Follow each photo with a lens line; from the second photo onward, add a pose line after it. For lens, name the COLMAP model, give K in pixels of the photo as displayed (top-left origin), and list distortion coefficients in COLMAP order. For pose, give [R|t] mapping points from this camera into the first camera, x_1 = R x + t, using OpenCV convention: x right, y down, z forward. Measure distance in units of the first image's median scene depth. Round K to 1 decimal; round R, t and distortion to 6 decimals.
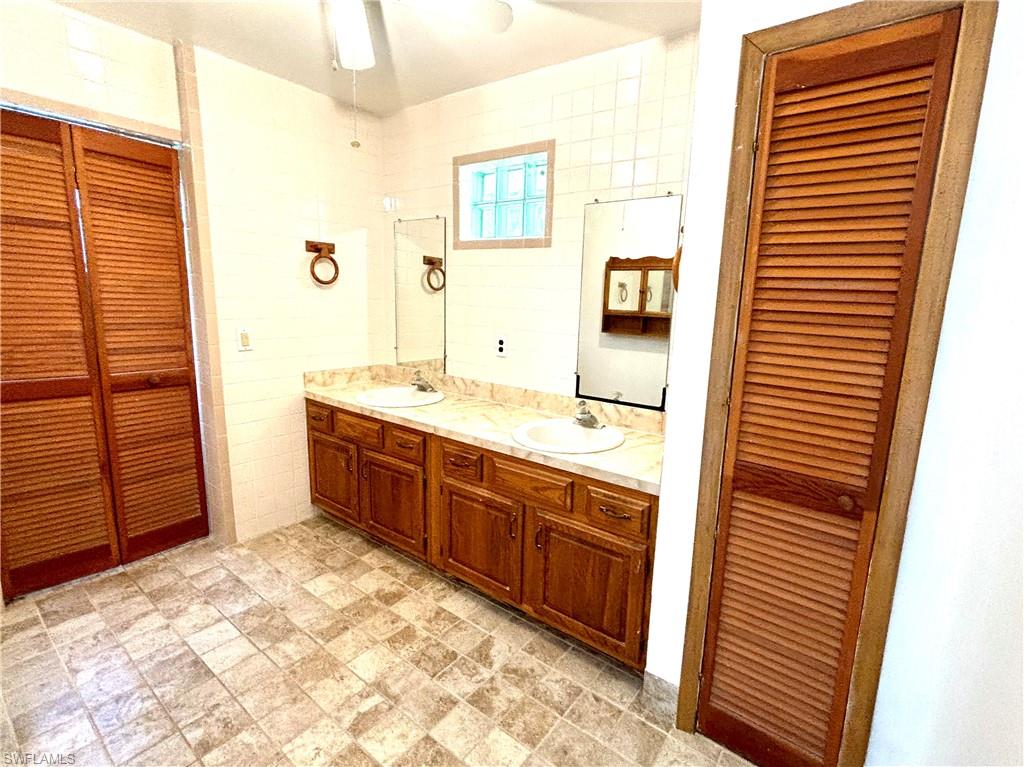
lens RADIAL K [[487.5, 0, 544.0], [0, 487.5, 377.4], [0, 0, 1]] dist [0.020144, -0.000264]
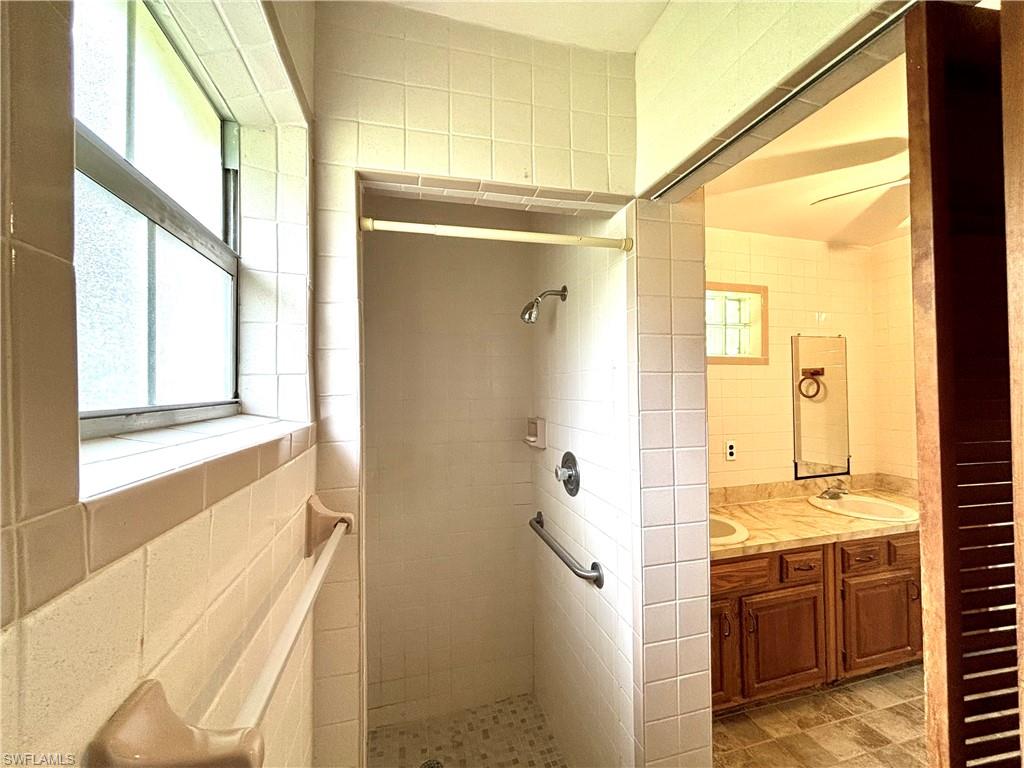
lens RADIAL K [[413.1, 0, 512.0], [0, 413.1, 384.0], [0, 0, 1]] dist [0.000430, 0.000569]
pose [[0.627461, -0.032222, 0.777981, -1.285889], [0.163999, 0.982199, -0.091589, -0.239250], [-0.761181, 0.185057, 0.621576, 0.881125]]
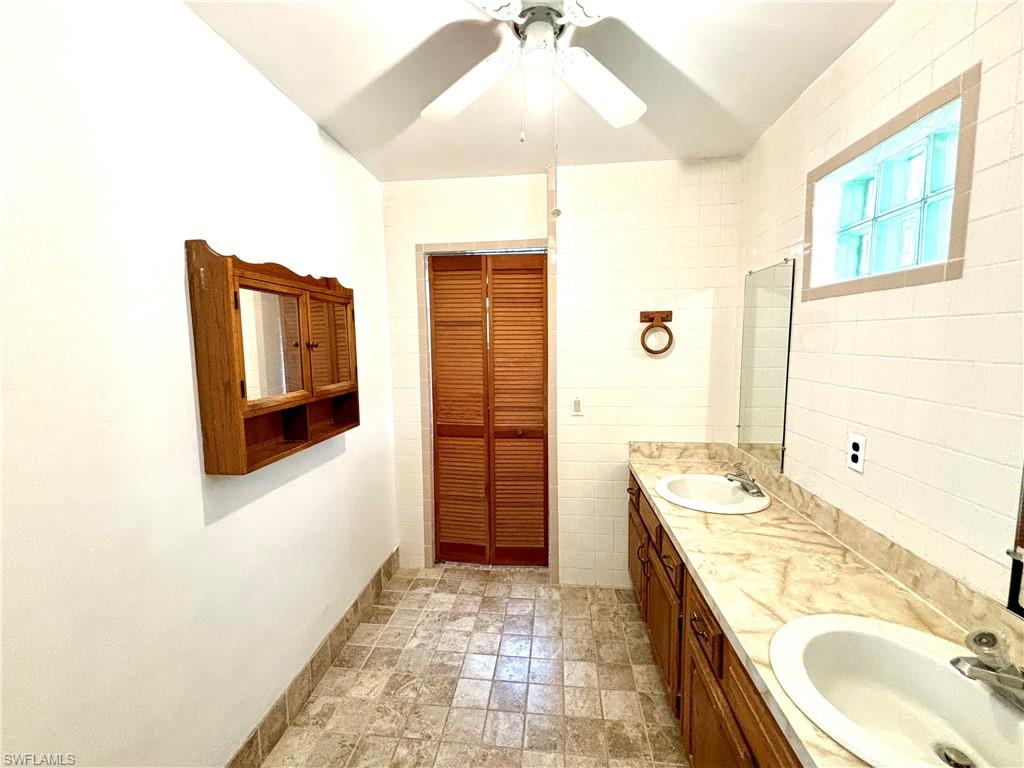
lens RADIAL K [[436.9, 0, 512.0], [0, 436.9, 384.0], [0, 0, 1]] dist [0.023260, 0.000105]
pose [[0.498667, 0.047194, -0.865508, 0.196503], [-0.115246, 0.993262, -0.012240, -0.107613], [0.859098, 0.105850, 0.500746, 0.404749]]
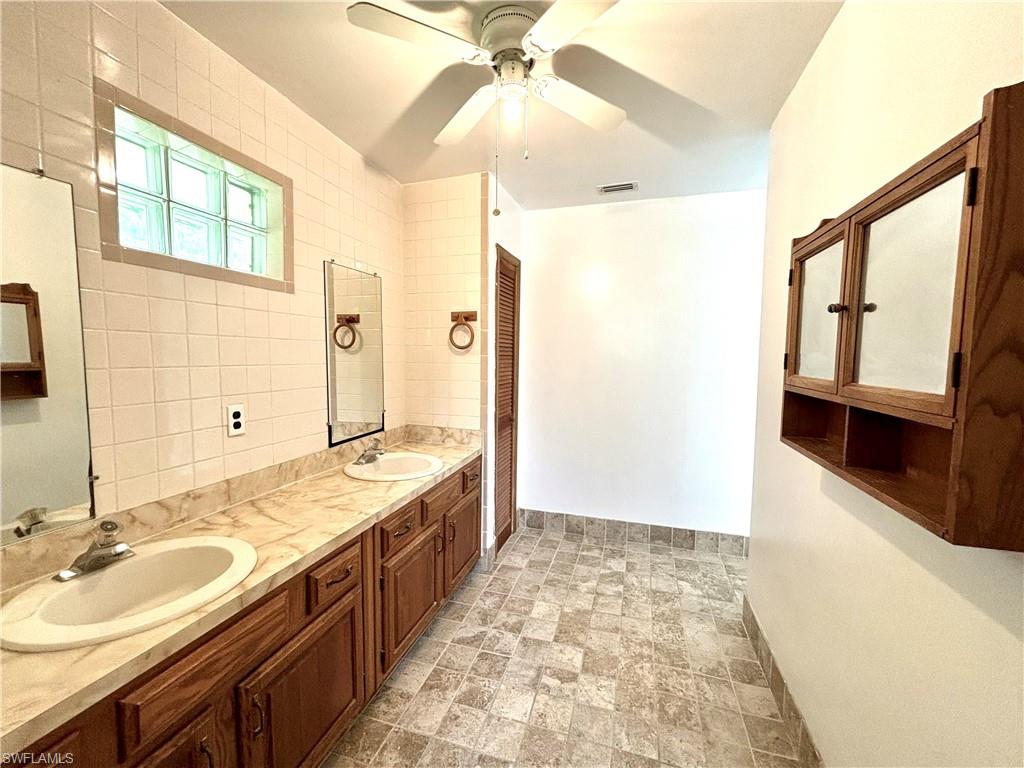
lens RADIAL K [[413.1, 0, 512.0], [0, 413.1, 384.0], [0, 0, 1]] dist [0.000430, 0.000569]
pose [[-0.322945, -0.107723, 0.940267, -0.879227], [0.137087, 0.977699, 0.159096, -0.179148], [-0.936437, 0.180278, -0.300976, 0.917205]]
